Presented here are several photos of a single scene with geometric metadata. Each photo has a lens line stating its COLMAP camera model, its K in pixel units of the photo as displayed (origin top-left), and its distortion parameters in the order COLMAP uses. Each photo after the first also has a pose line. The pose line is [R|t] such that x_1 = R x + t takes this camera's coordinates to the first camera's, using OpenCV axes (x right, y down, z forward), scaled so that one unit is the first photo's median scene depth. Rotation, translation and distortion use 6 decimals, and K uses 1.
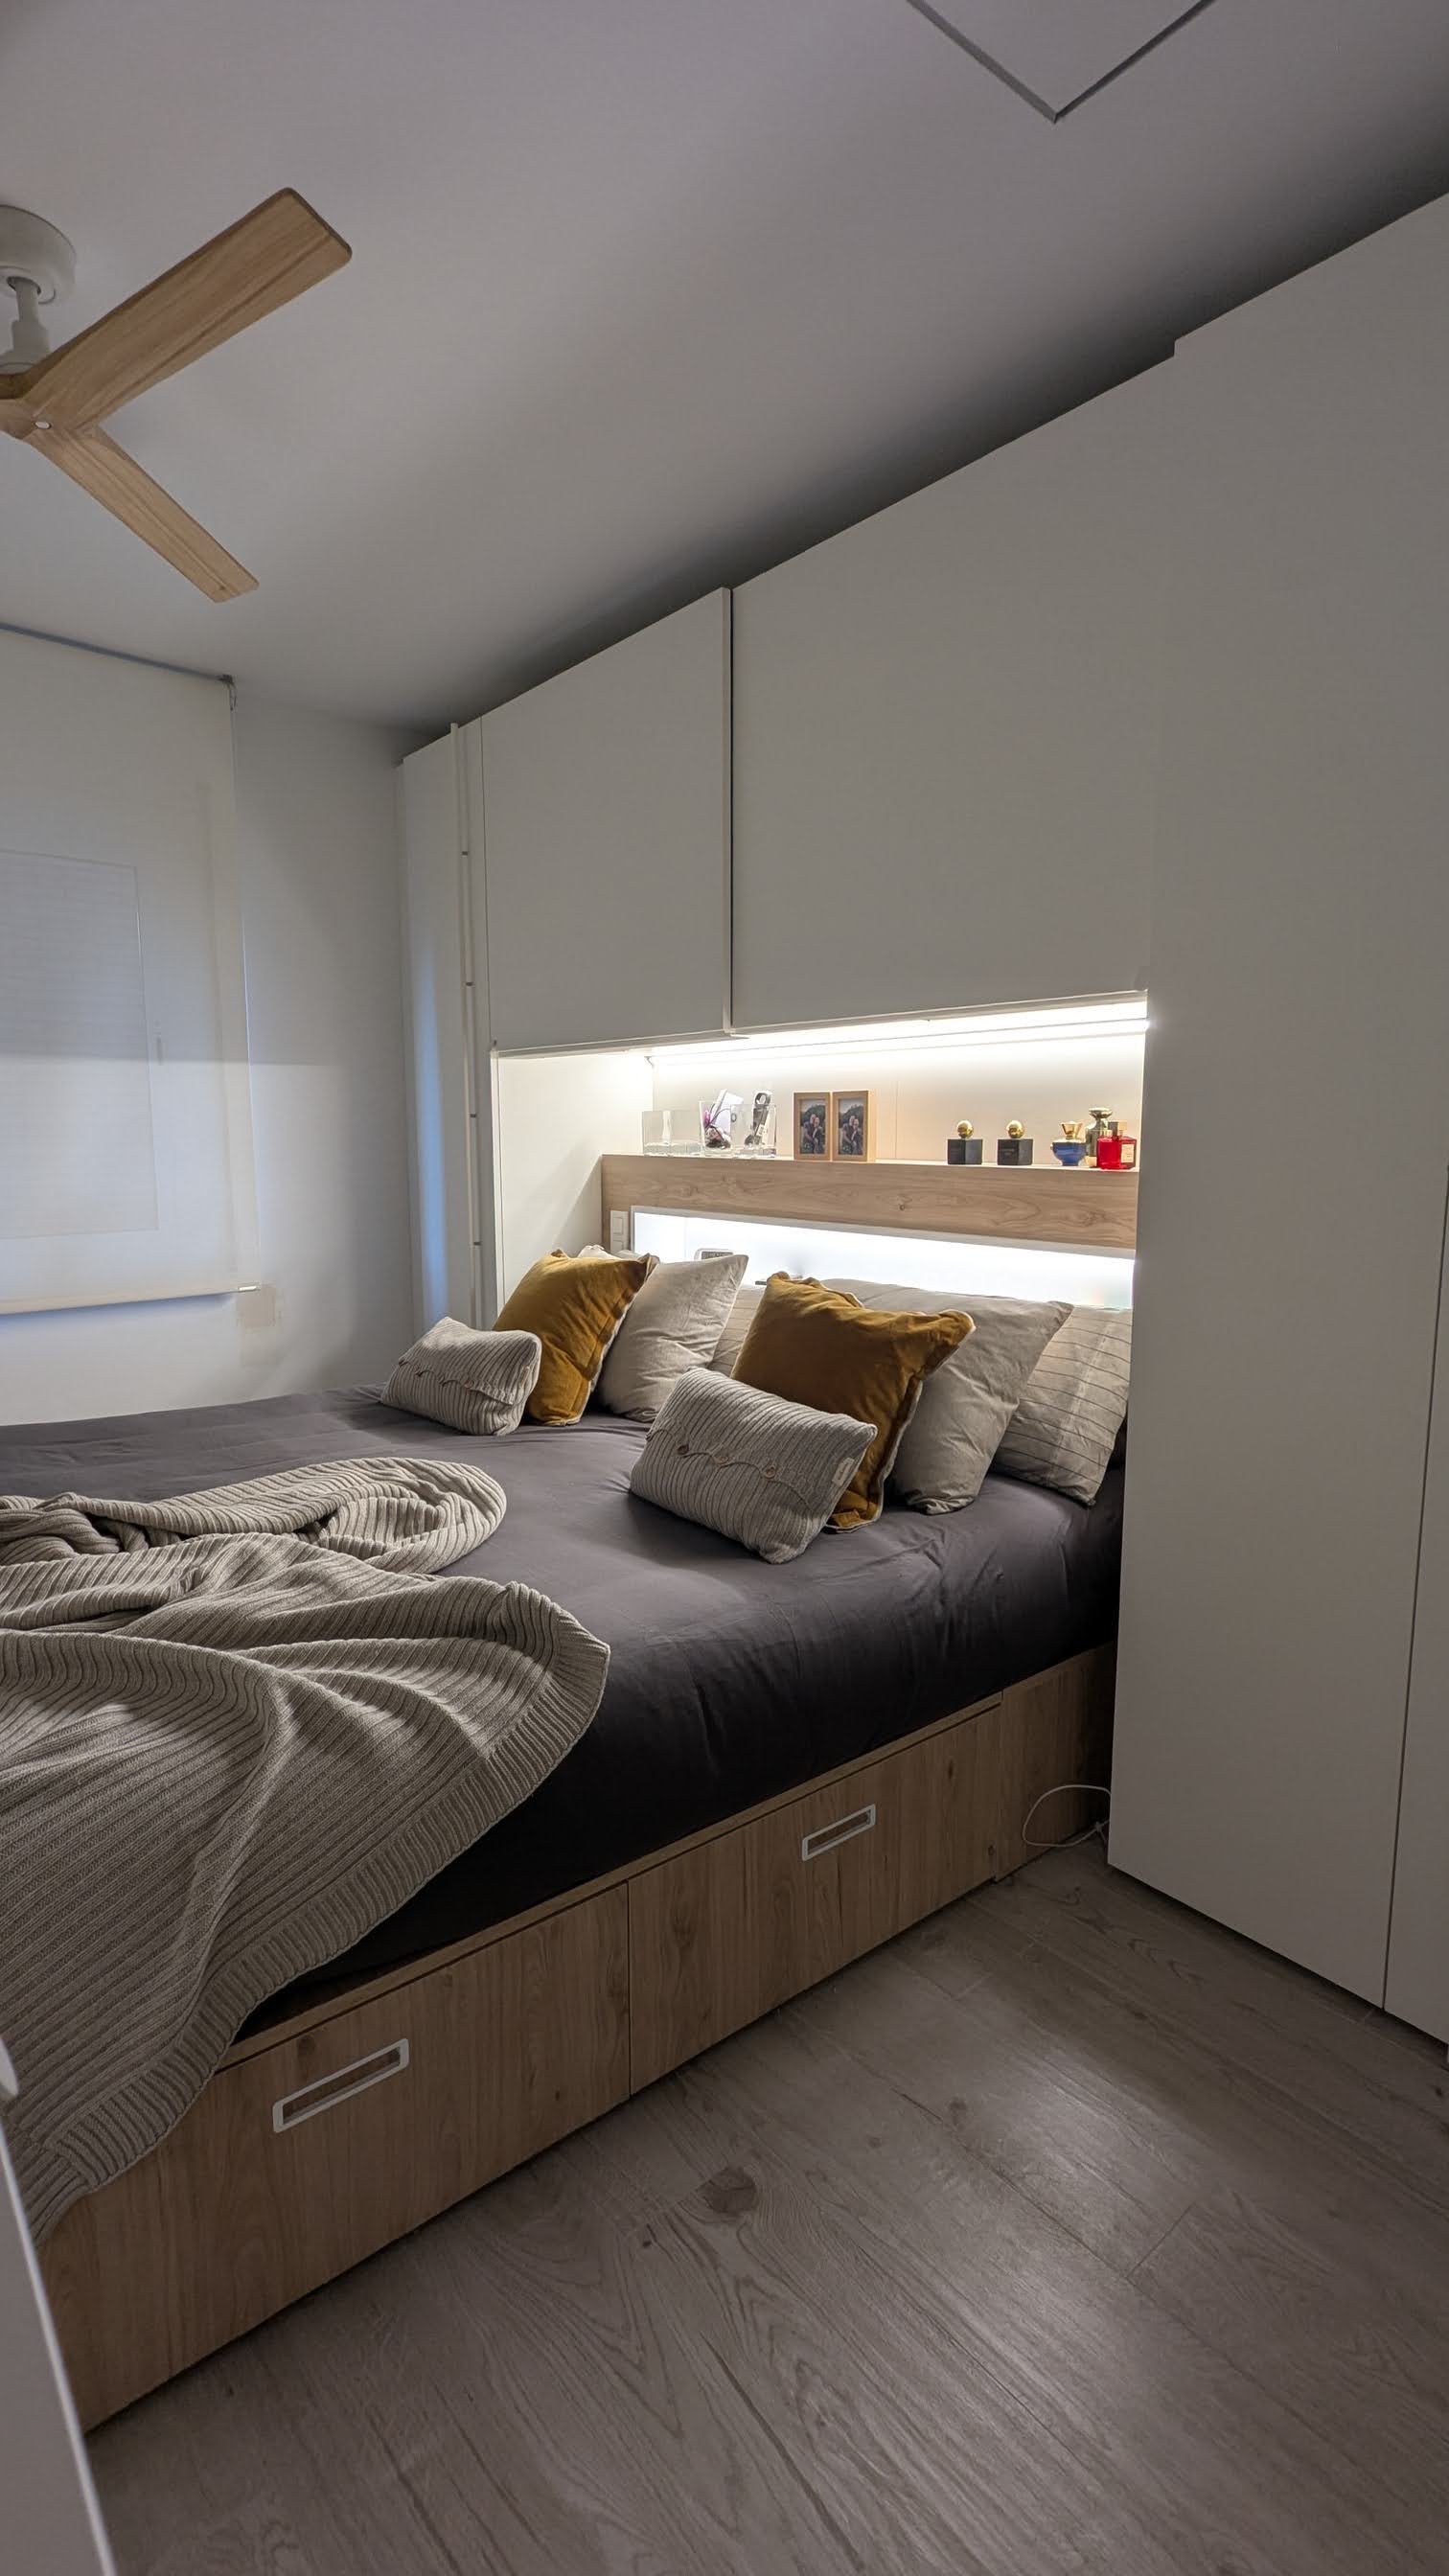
lens RADIAL K [[1212.5, 0, 724.5], [0, 1212.5, 1288.0], [0, 0, 1]] dist [-0.003463, 0.004840]
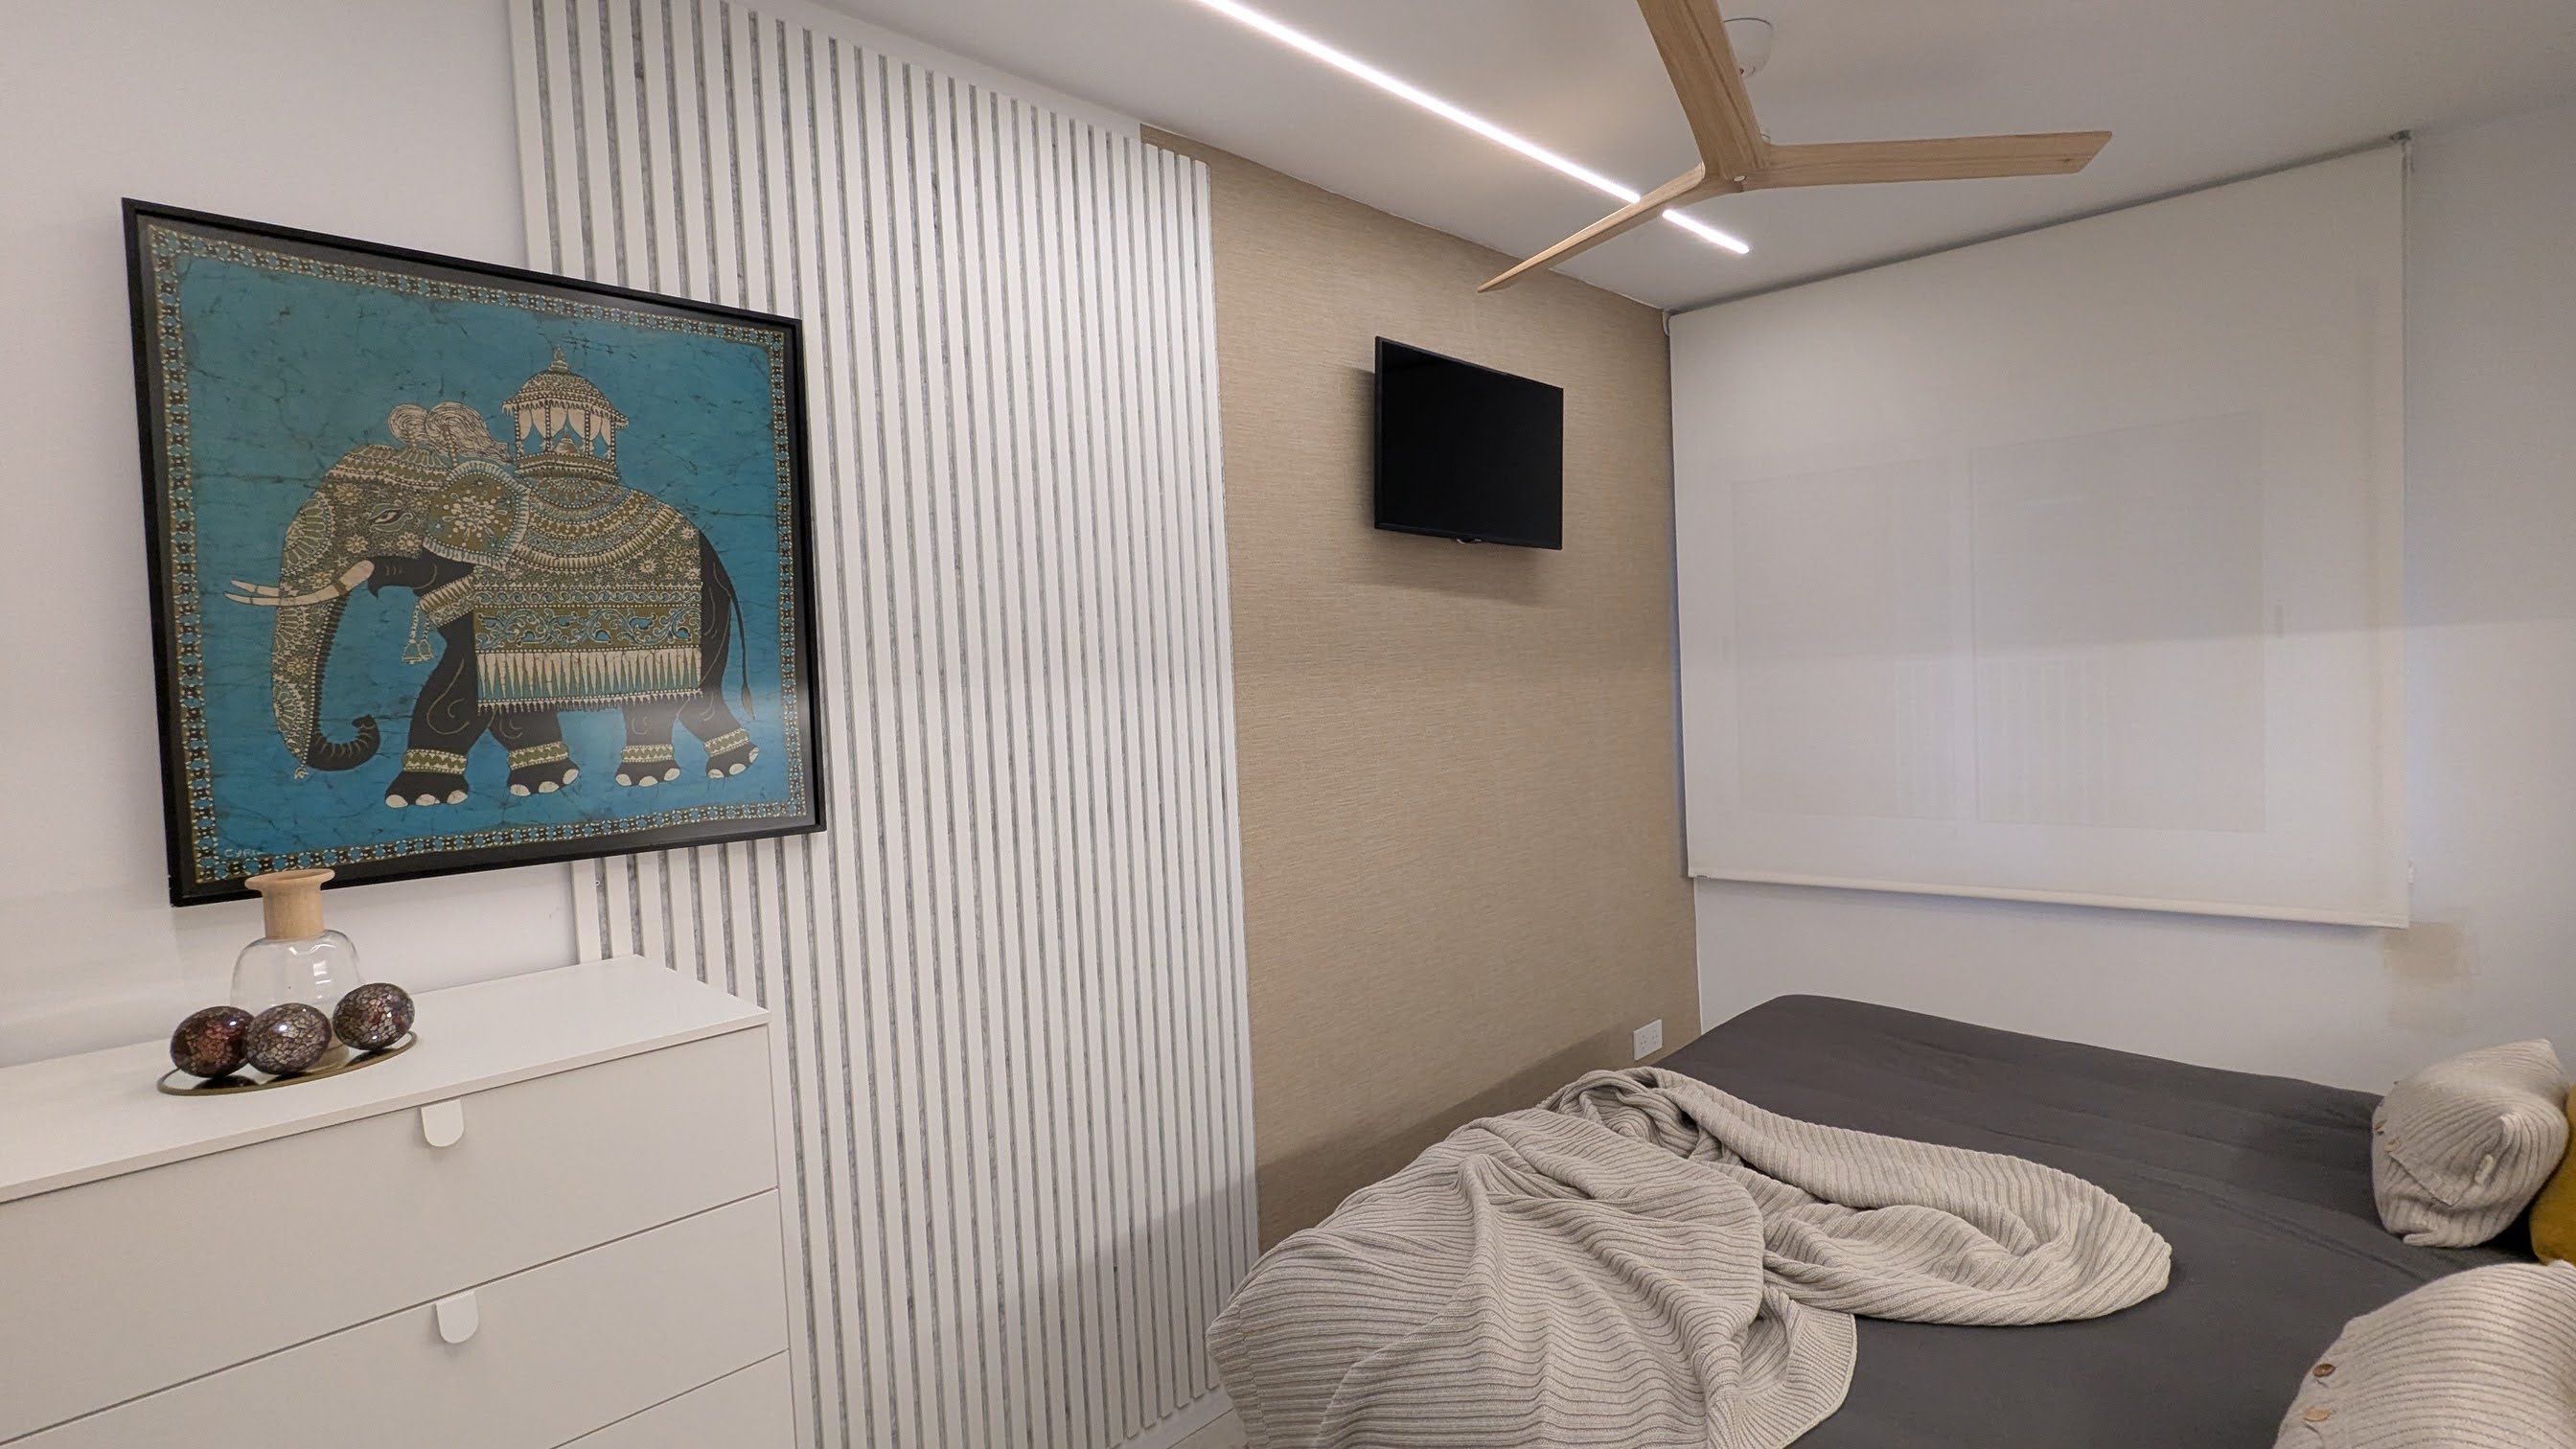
lens RADIAL K [[1212.9, 0, 1288.0], [0, 1212.9, 724.5], [0, 0, 1]] dist [-0.001356, -0.000216]
pose [[0.098295, 0.041723, -0.994282, 0.443866], [-0.085537, 0.995777, 0.033329, -0.141963], [0.991474, 0.081772, 0.101448, 0.373406]]
